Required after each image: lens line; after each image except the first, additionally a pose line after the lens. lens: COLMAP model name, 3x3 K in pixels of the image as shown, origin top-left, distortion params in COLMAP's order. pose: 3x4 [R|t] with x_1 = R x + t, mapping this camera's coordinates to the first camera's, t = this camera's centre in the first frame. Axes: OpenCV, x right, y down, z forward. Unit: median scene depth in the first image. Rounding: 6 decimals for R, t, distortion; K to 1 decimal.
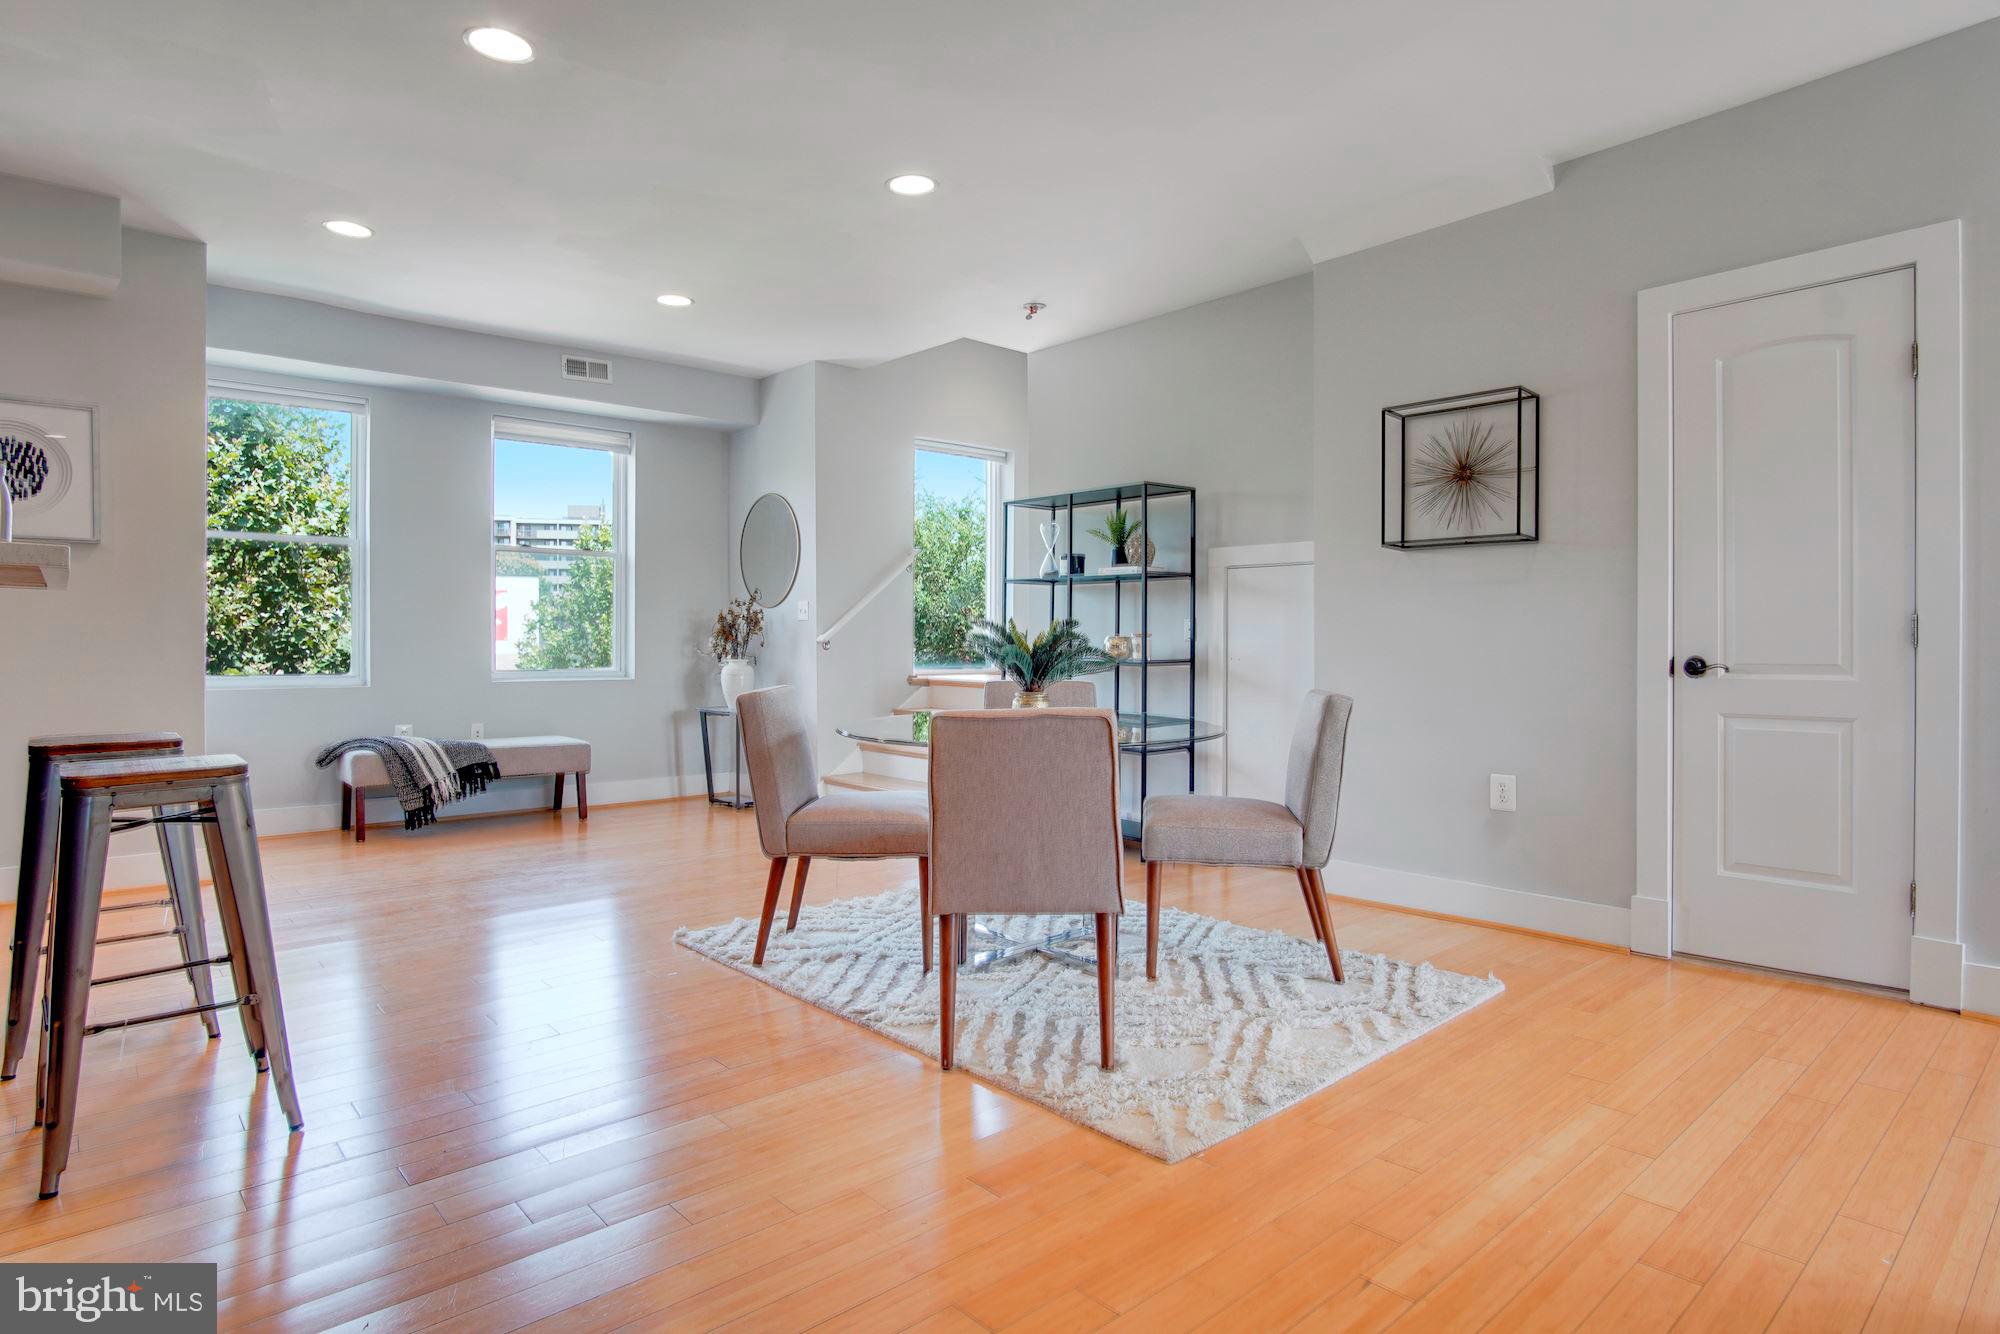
lens RADIAL K [[1084.2, 0, 1001.2], [0, 1084.2, 646.0], [0, 0, 1]] dist [-0.016002, 0.002373]
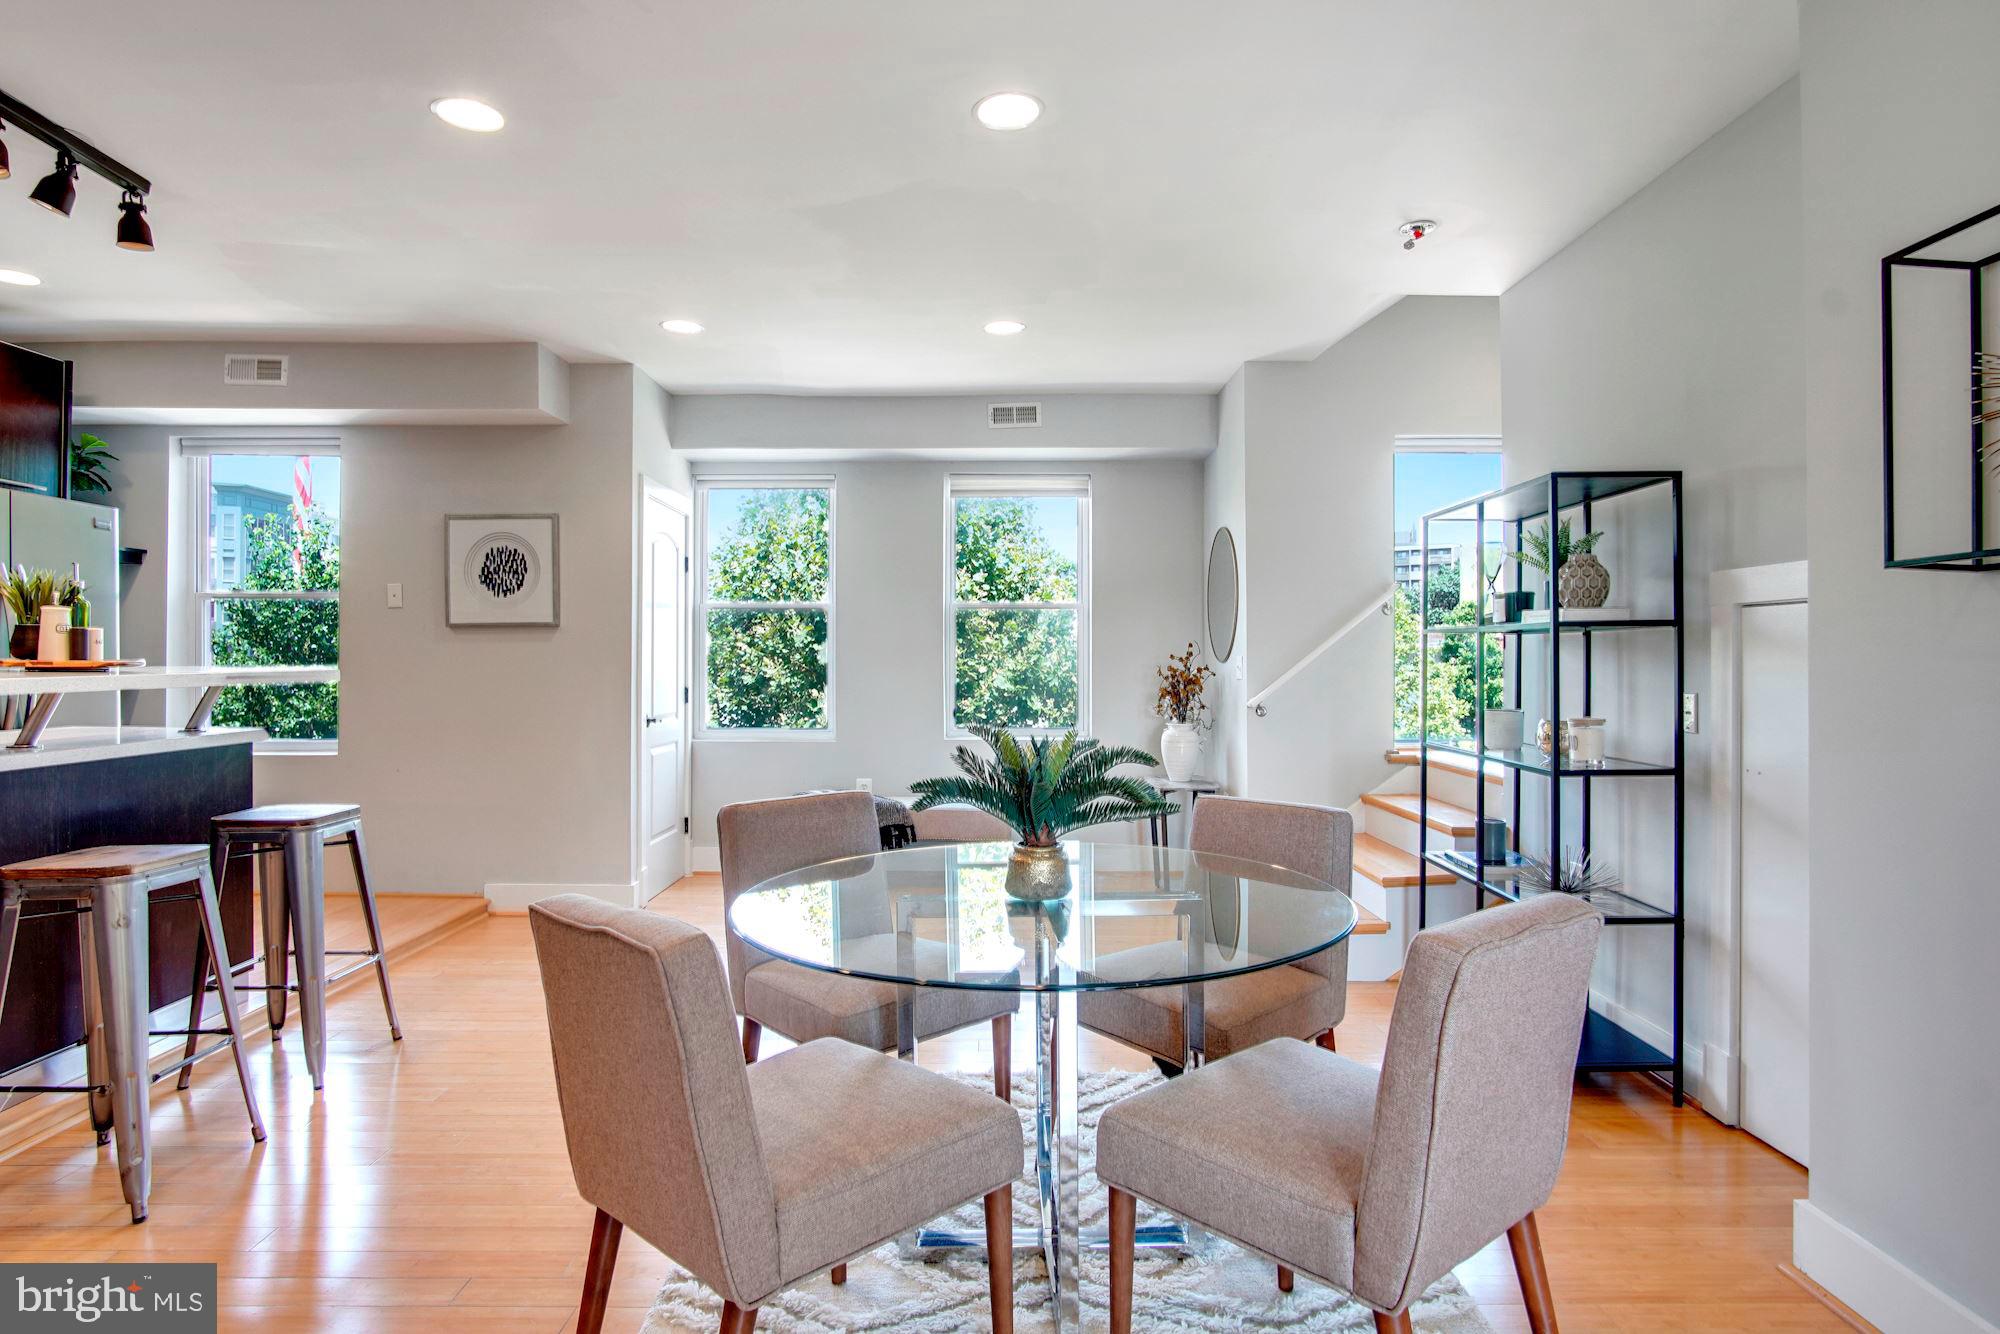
lens RADIAL K [[1084.2, 0, 1011.9], [0, 1084.2, 651.7], [0, 0, 1]] dist [-0.016002, 0.002373]
pose [[0.753538, -0.009629, -0.657334, 0.287592], [-0.001458, 0.999866, -0.016318, -0.039347], [0.657402, 0.013255, 0.753423, 0.339579]]
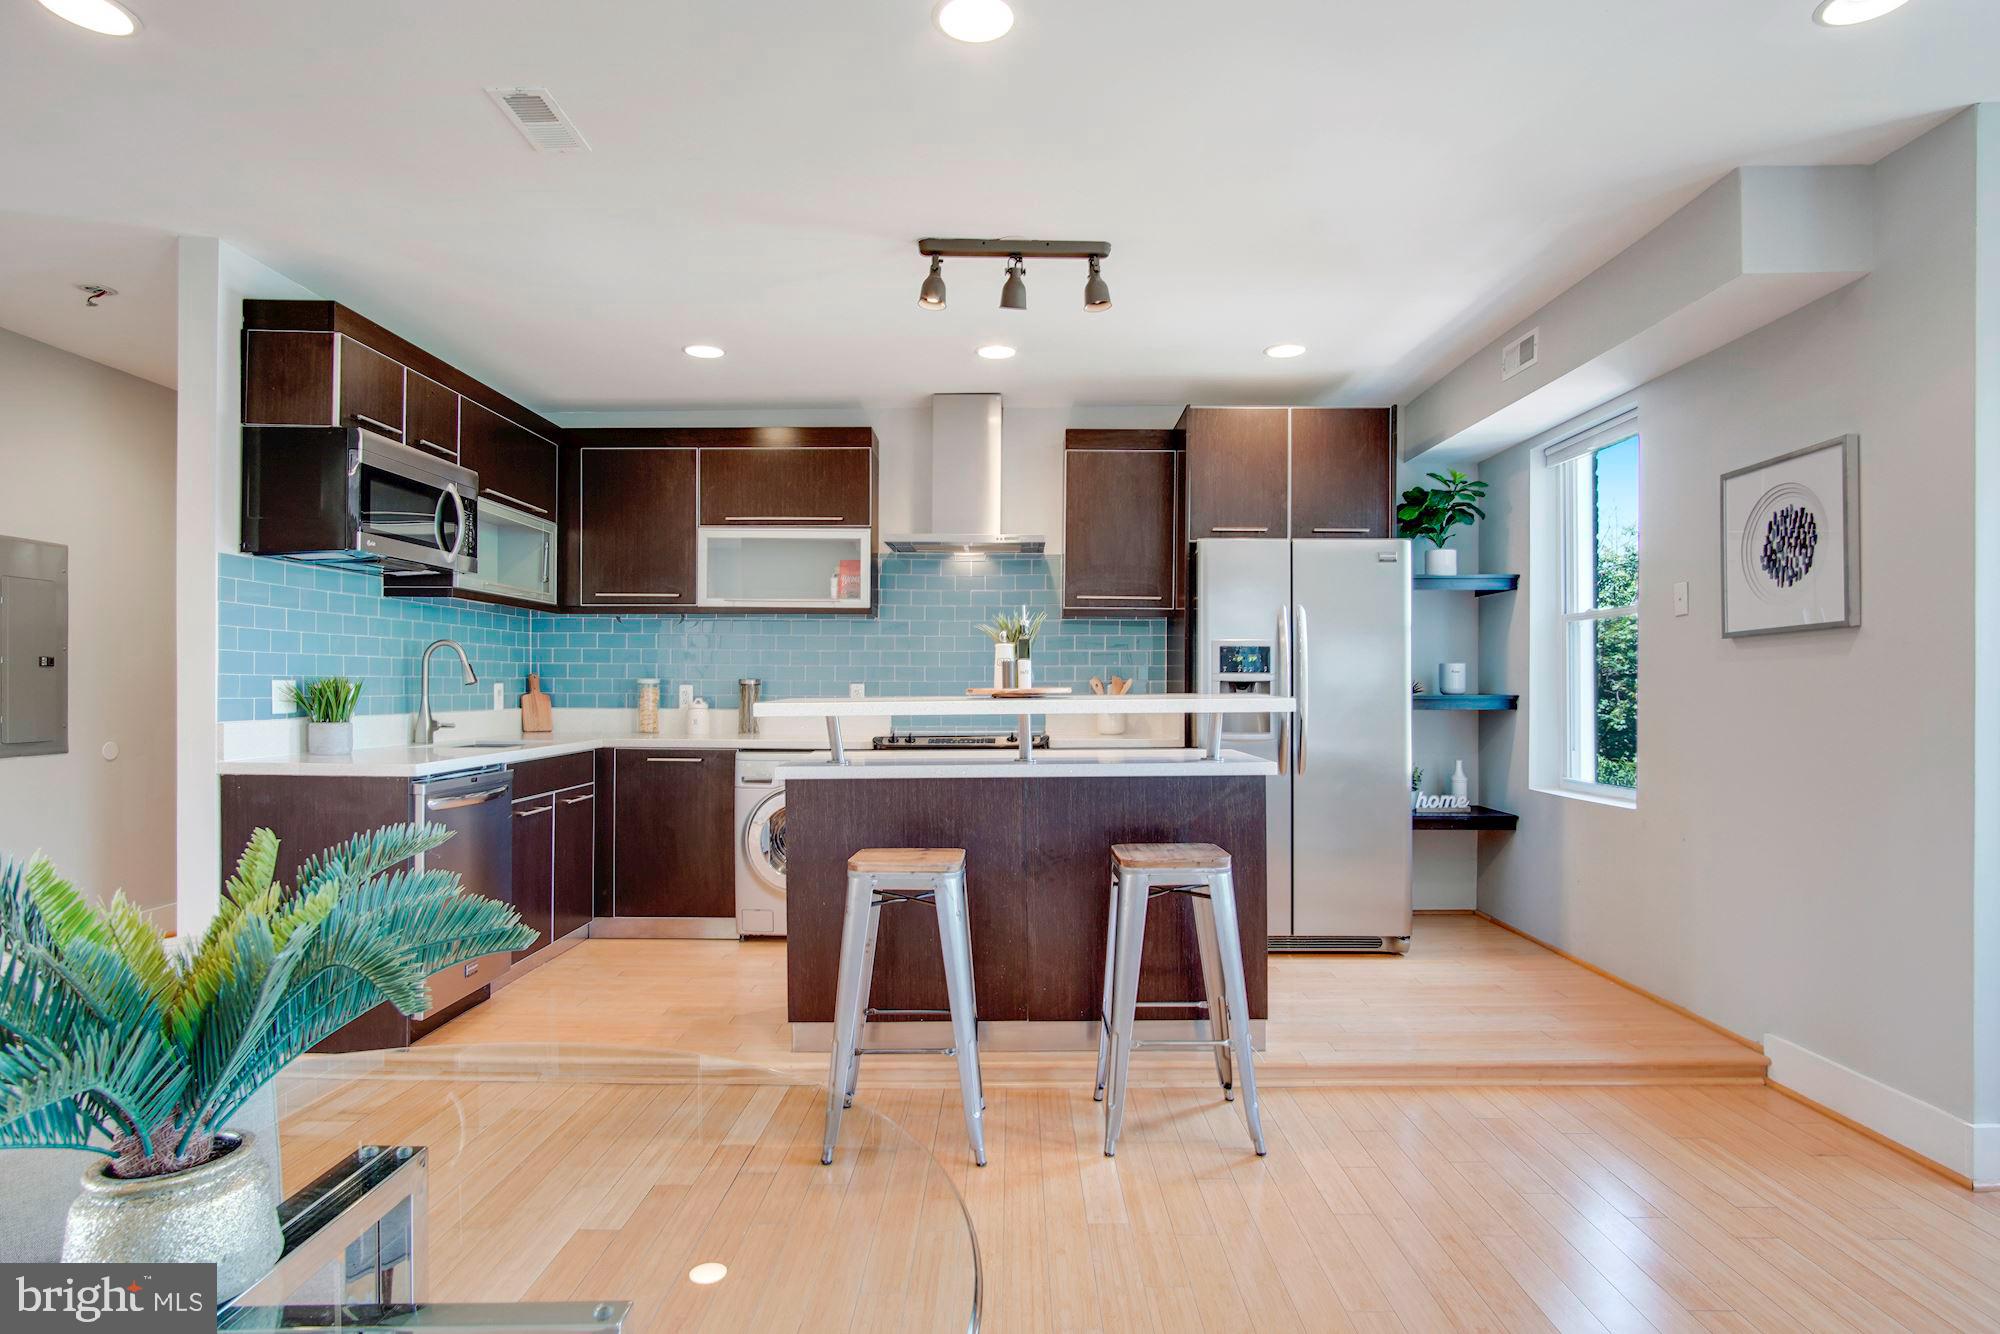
lens RADIAL K [[1084.2, 0, 1001.1], [0, 1084.2, 696.8], [0, 0, 1]] dist [-0.016002, 0.002373]
pose [[-0.677353, -0.003008, -0.735652, 0.046825], [-0.006965, 0.999973, 0.002325, -0.039698], [0.735625, 0.006698, -0.677356, 0.871466]]
